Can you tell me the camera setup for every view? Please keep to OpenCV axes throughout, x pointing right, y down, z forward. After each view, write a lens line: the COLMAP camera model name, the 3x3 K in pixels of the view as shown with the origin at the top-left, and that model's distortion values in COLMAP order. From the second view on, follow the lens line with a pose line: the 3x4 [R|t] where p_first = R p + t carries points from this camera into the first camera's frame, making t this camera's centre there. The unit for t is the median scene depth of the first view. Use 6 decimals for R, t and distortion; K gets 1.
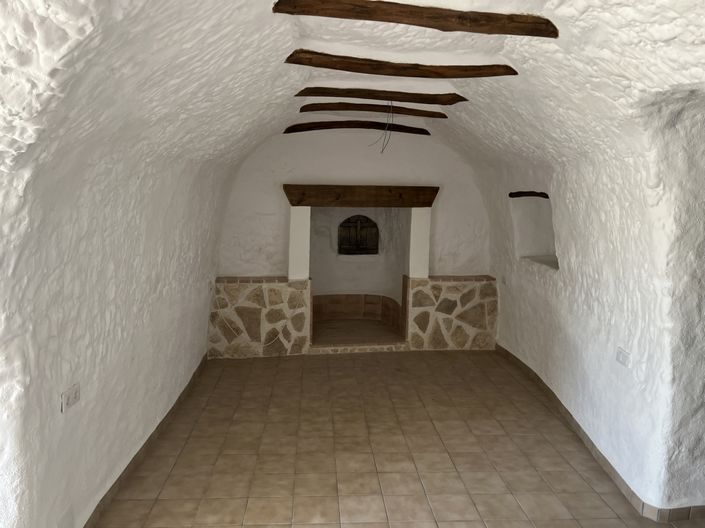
lens RADIAL K [[559.4, 0, 352.5], [0, 559.4, 264.0], [0, 0, 1]] dist [0.137279, -0.141714]
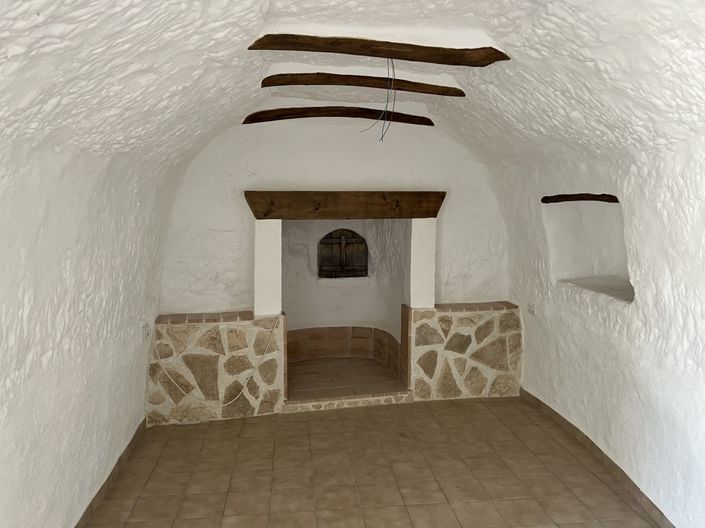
lens RADIAL K [[539.0, 0, 352.5], [0, 539.0, 264.0], [0, 0, 1]] dist [0.089097, -0.110495]
pose [[0.998784, -0.022551, 0.043832, -0.011764], [0.023316, 0.999583, -0.017025, -0.027128], [-0.043429, 0.018026, 0.998894, 0.260248]]
